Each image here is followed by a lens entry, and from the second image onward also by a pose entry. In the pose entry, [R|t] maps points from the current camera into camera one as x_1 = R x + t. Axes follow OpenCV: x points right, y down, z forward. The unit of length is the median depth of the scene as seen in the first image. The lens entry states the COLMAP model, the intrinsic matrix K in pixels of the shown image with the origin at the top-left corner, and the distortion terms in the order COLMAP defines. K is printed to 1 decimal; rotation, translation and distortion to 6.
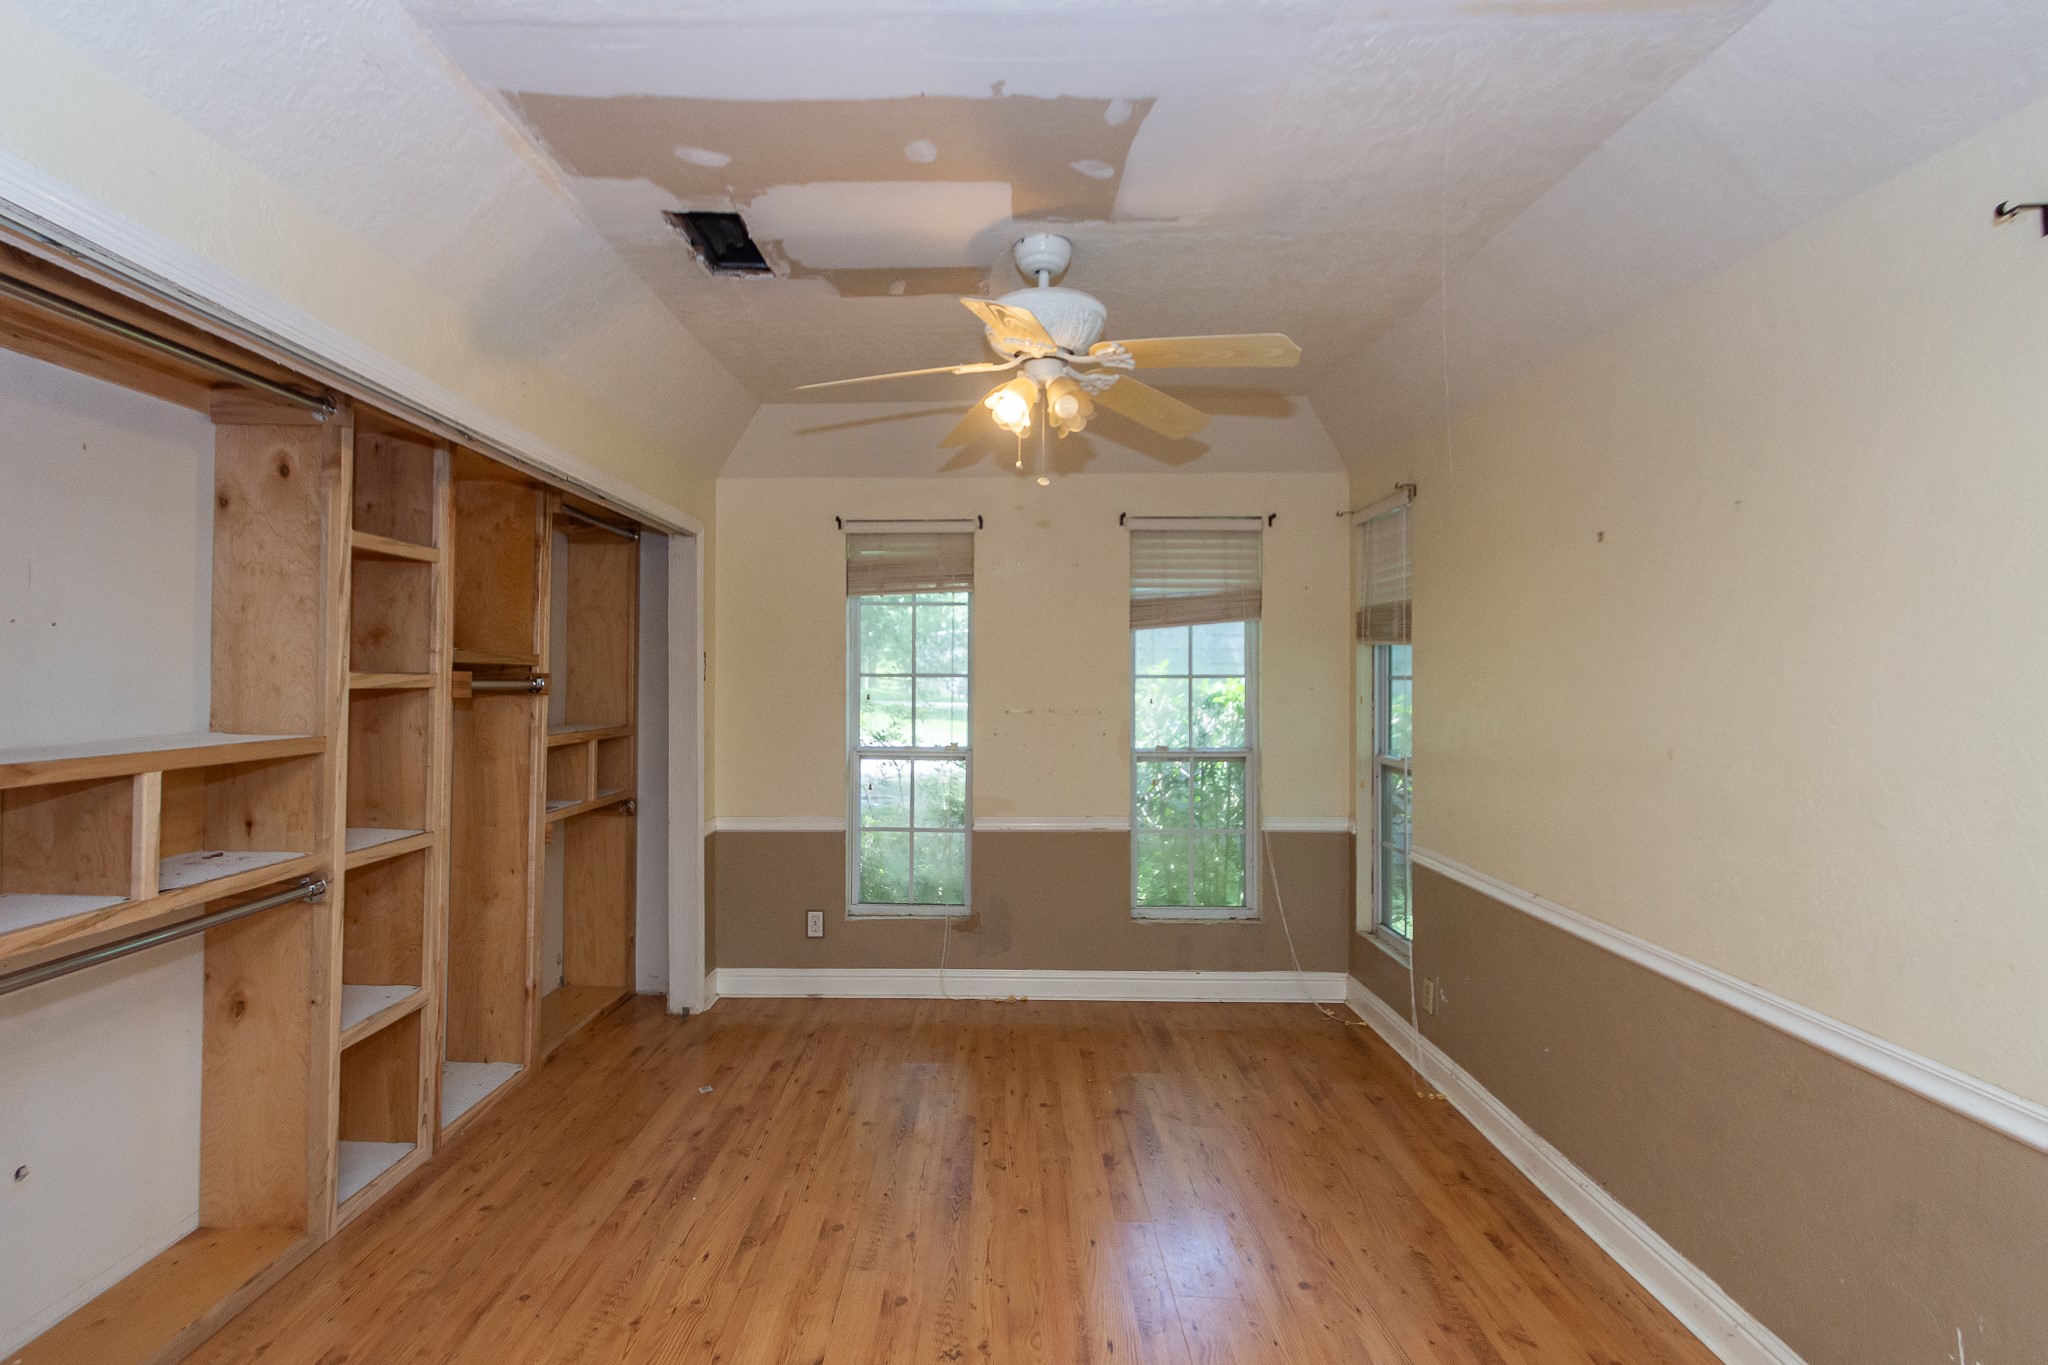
lens RADIAL K [[983.4, 0, 1011.8], [0, 983.4, 668.0], [0, 0, 1]] dist [0.004734, 0.000443]
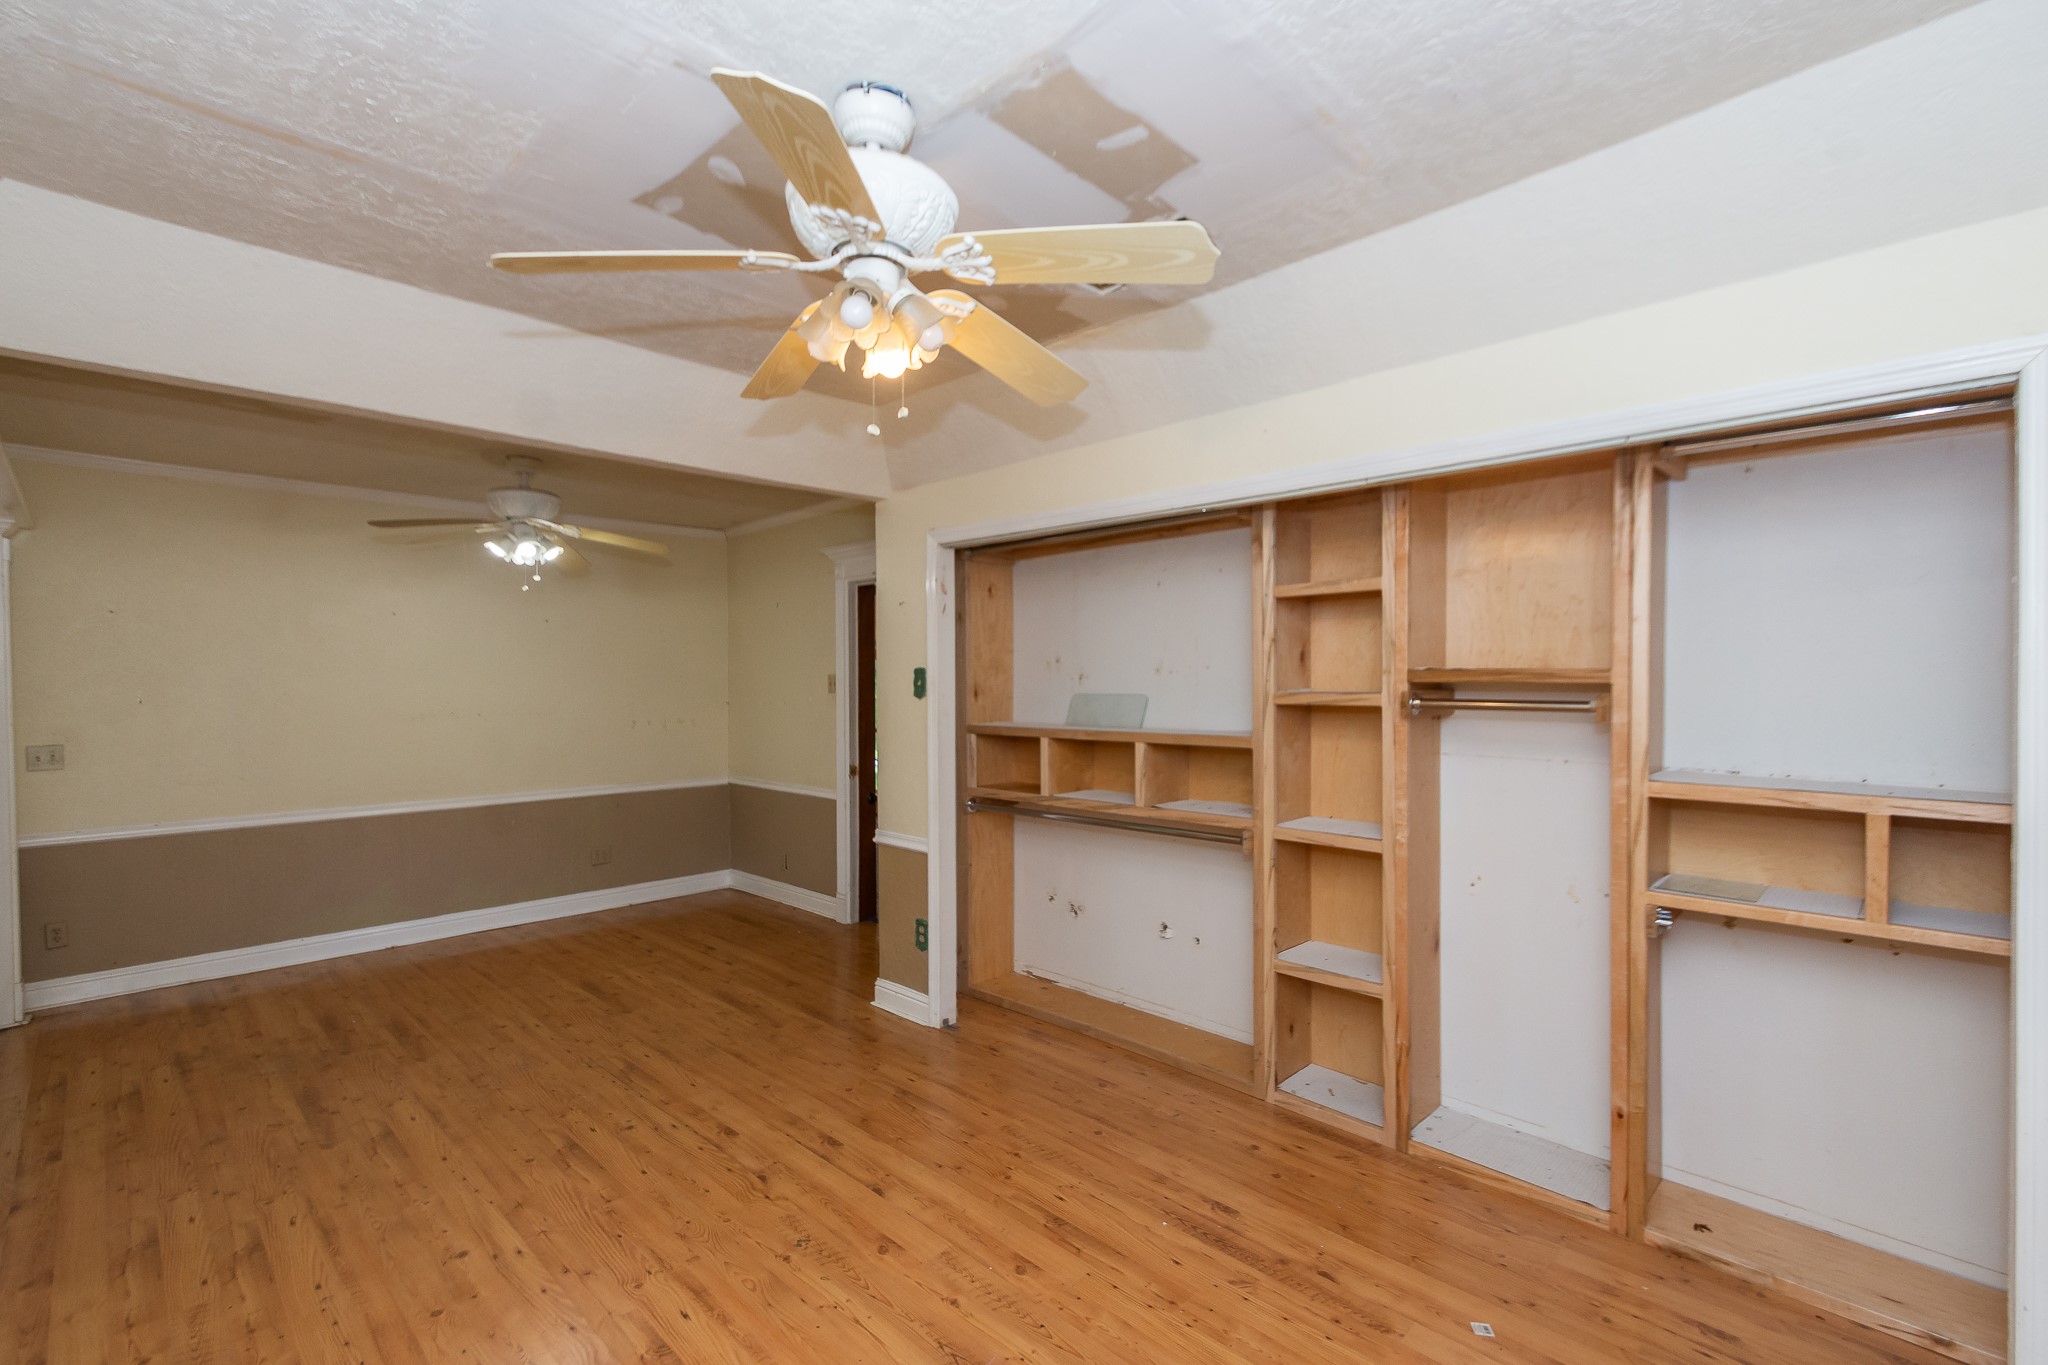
lens RADIAL K [[920.8, 0, 1015.1], [0, 920.8, 692.9], [0, 0, 1]] dist [0.007217, -0.006432]
pose [[-0.719157, -0.006286, -0.694819, 0.290336], [0.000967, 0.999949, -0.010047, 0.011362], [0.694847, -0.007897, -0.719114, 1.056164]]
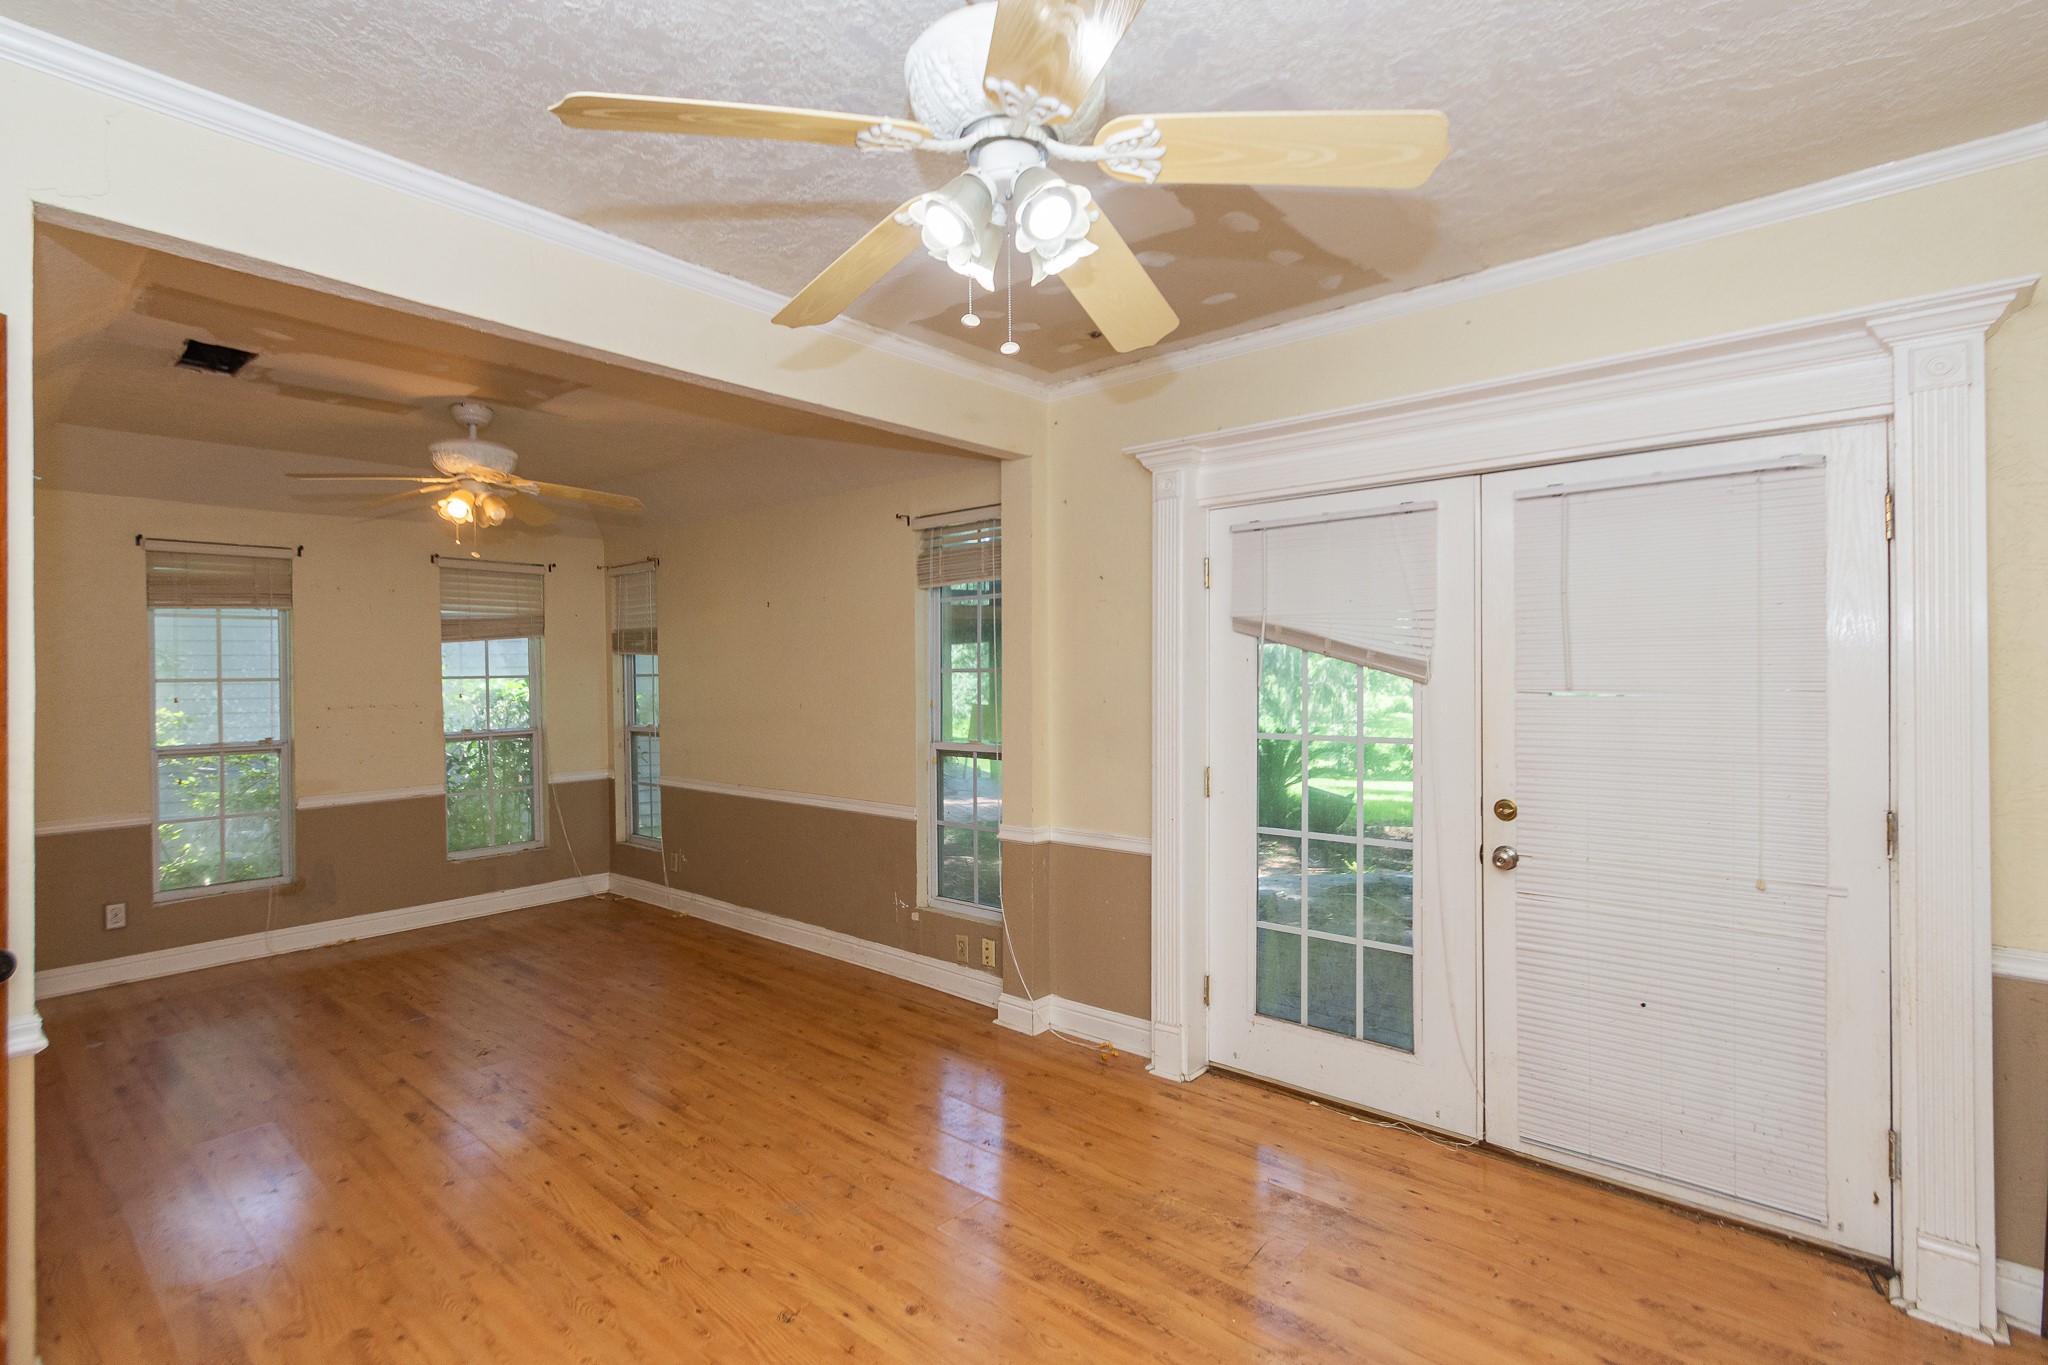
lens RADIAL K [[992.9, 0, 1018.9], [0, 992.9, 678.5], [0, 0, 1]] dist [0.001270, 0.000069]
pose [[0.648673, -0.017814, 0.760859, -0.411296], [0.009231, 0.999837, 0.015539, -0.004349], [-0.761011, -0.003056, 0.648731, -0.474060]]
